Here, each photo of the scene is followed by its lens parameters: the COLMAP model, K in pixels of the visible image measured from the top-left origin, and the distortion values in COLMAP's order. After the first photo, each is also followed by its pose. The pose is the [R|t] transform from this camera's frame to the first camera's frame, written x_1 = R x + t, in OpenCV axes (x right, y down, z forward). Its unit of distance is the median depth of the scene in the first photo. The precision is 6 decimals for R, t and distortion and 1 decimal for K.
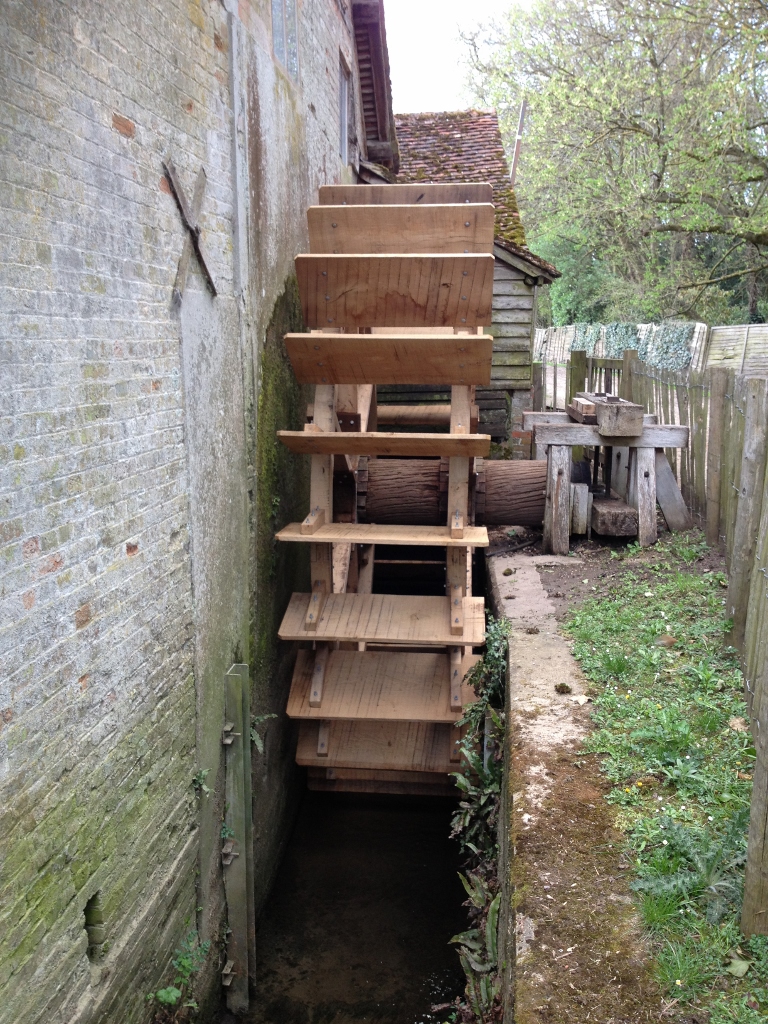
lens RADIAL K [[962.0, 0, 384.1], [0, 962.0, 478.7], [0, 0, 1]] dist [0.145173, -0.348770]
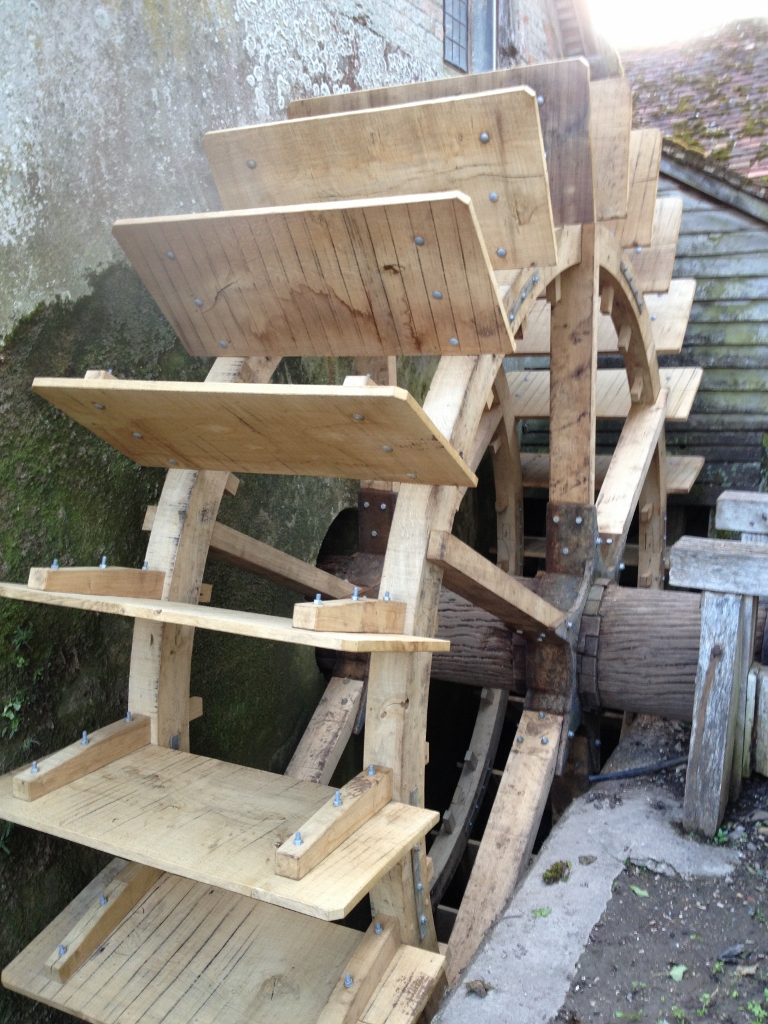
lens RADIAL K [[962.0, 0, 384.1], [0, 962.0, 478.7], [0, 0, 1]] dist [0.145173, -0.348770]
pose [[0.922123, 0.038898, -0.384937, 0.198164], [-0.035186, 0.999241, 0.016685, -0.087129], [0.385294, -0.001841, 0.922792, 0.464074]]
